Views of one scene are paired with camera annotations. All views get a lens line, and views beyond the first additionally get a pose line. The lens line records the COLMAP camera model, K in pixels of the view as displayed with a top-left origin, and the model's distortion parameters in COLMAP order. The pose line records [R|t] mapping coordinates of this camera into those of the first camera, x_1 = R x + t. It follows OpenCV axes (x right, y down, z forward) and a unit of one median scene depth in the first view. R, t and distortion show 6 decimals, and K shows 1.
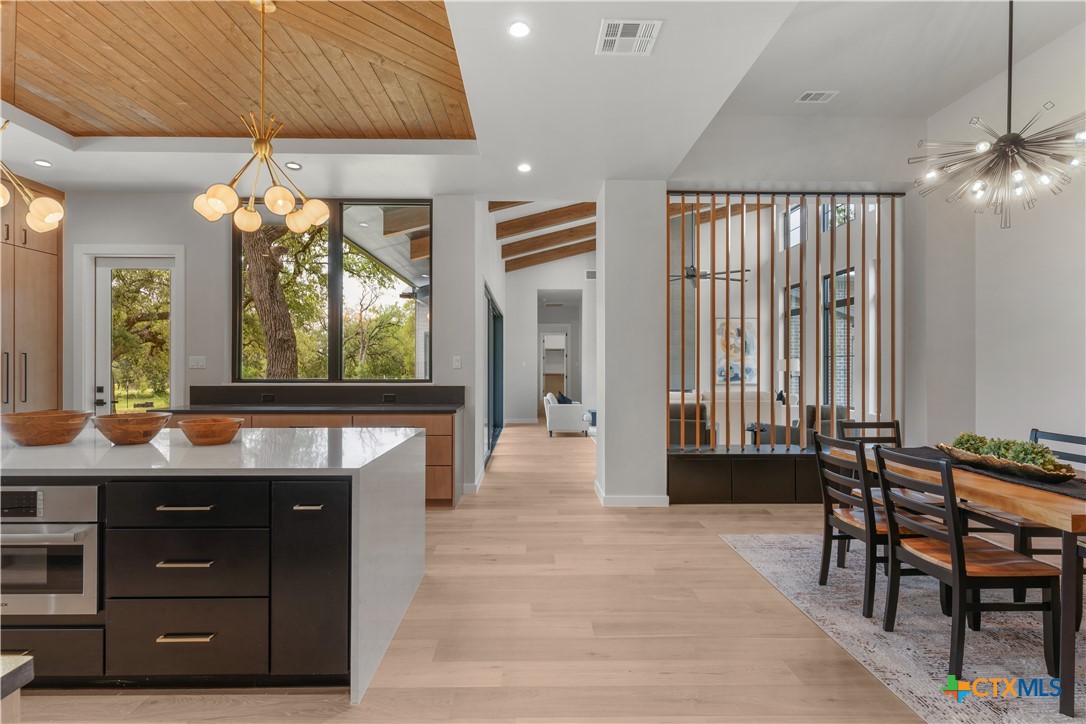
lens RADIAL K [[525.4, 0, 539.7], [0, 525.4, 363.7], [0, 0, 1]] dist [-0.004167, -0.001198]
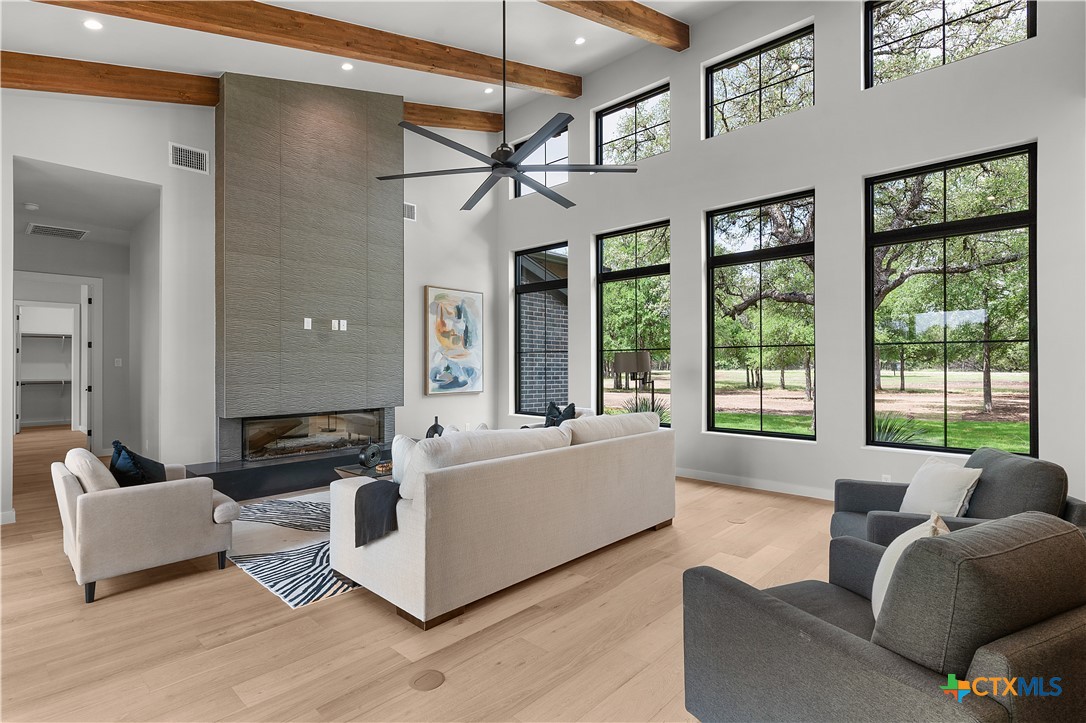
lens RADIAL K [[525.4, 0, 535.7], [0, 525.4, 360.8], [0, 0, 1]] dist [-0.004167, -0.001198]
pose [[0.697029, 0.004419, 0.717029, -0.011940], [0.000753, 0.999976, -0.006894, 0.004438], [-0.717043, 0.005345, 0.697009, 0.489737]]
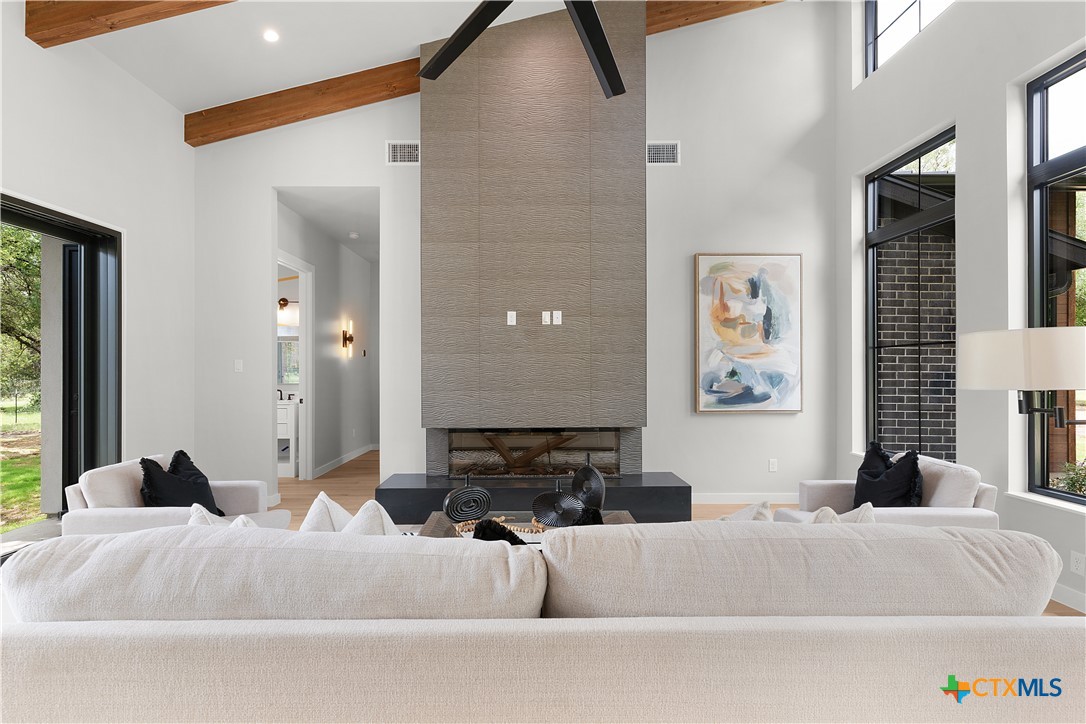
lens RADIAL K [[525.4, 0, 537.6], [0, 525.4, 366.8], [0, 0, 1]] dist [-0.004167, -0.001198]
pose [[0.999990, -0.002461, 0.003827, 0.206253], [0.002468, 0.999995, -0.002003, 0.003947], [-0.003822, 0.002013, 0.999991, 0.584065]]
